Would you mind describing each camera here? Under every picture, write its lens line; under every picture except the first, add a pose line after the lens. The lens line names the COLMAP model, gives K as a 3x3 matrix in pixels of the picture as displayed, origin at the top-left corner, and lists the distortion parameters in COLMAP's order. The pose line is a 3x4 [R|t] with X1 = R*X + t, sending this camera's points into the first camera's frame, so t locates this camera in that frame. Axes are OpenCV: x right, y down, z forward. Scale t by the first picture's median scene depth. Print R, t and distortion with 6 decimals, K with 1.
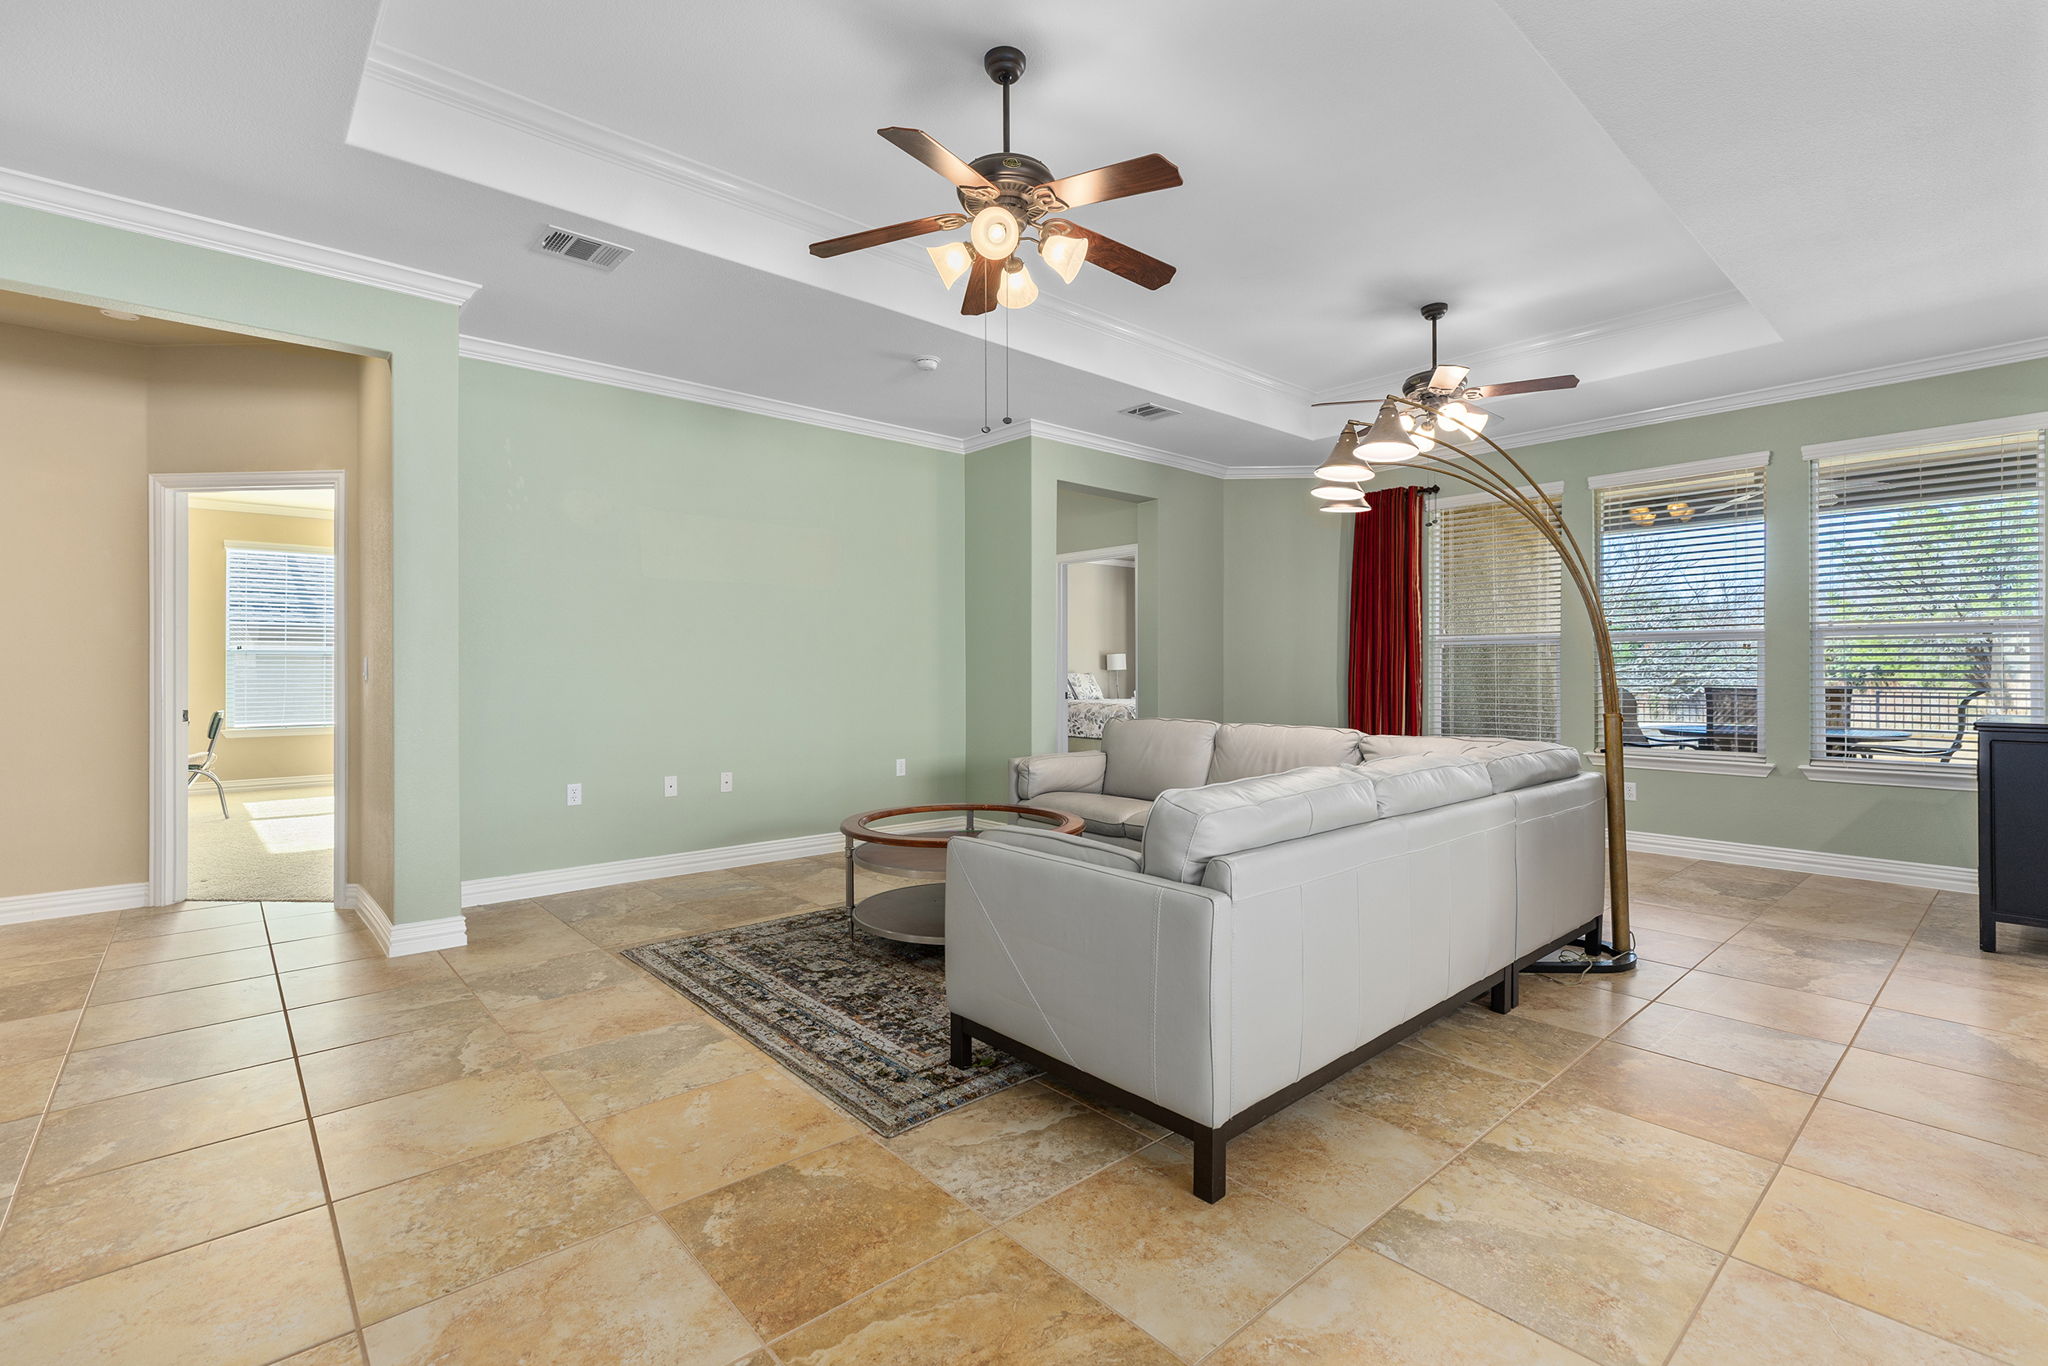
lens RADIAL K [[929.0, 0, 1026.1], [0, 929.0, 674.1], [0, 0, 1]] dist [0.005971, -0.001966]
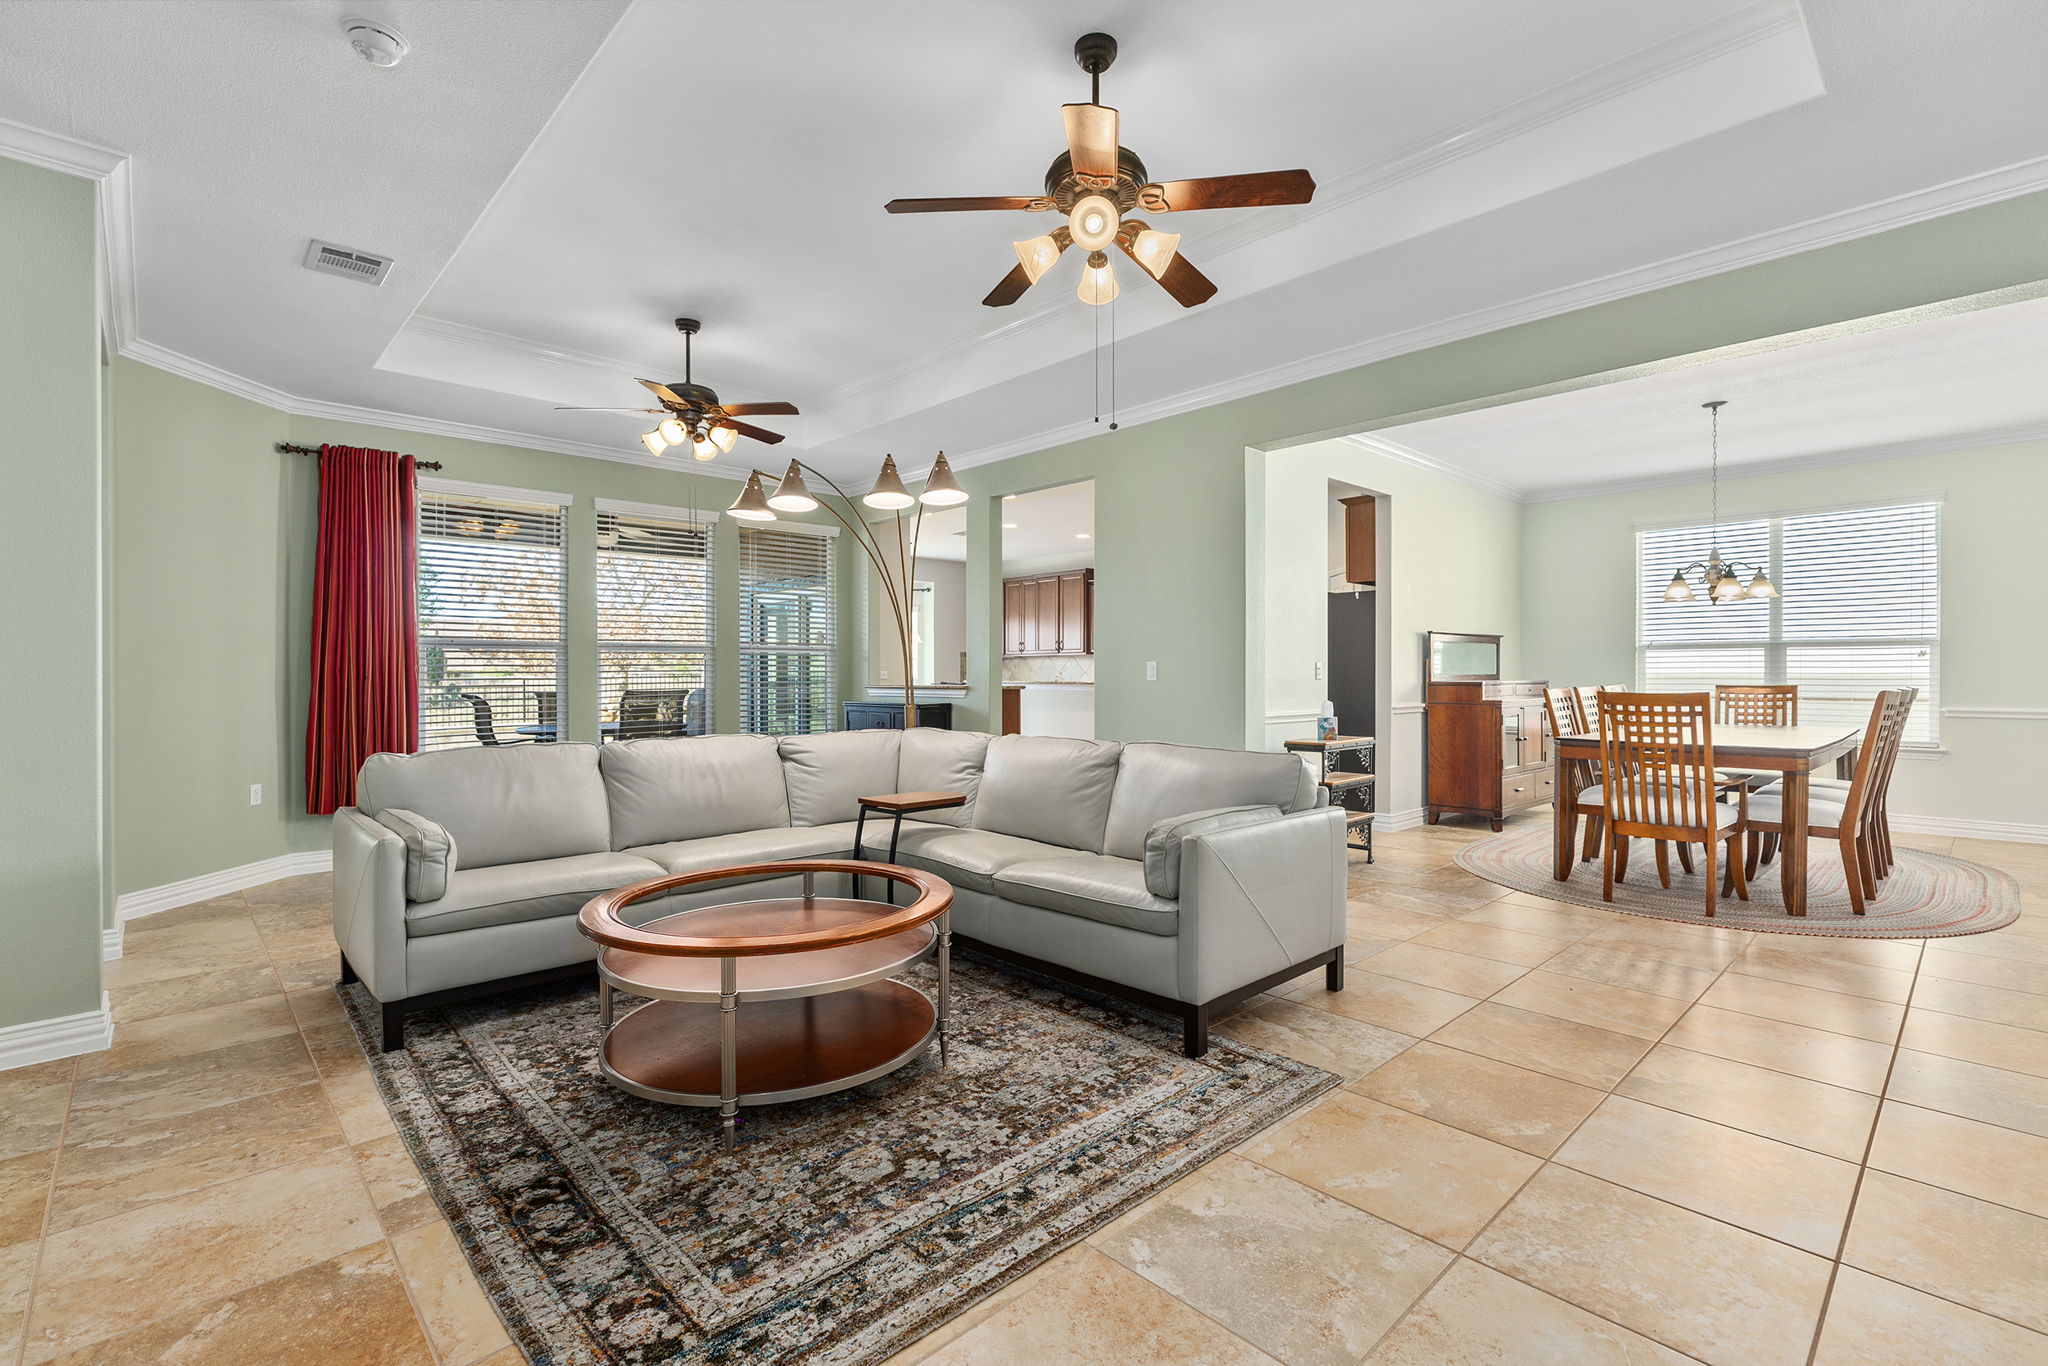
lens RADIAL K [[929.0, 0, 1023.6], [0, 929.0, 677.2], [0, 0, 1]] dist [0.005971, -0.001966]
pose [[-0.039241, -0.000554, 0.999230, -0.904297], [0.009435, 0.999955, 0.000924, 0.000164], [-0.999185, 0.009464, -0.039234, 1.016380]]
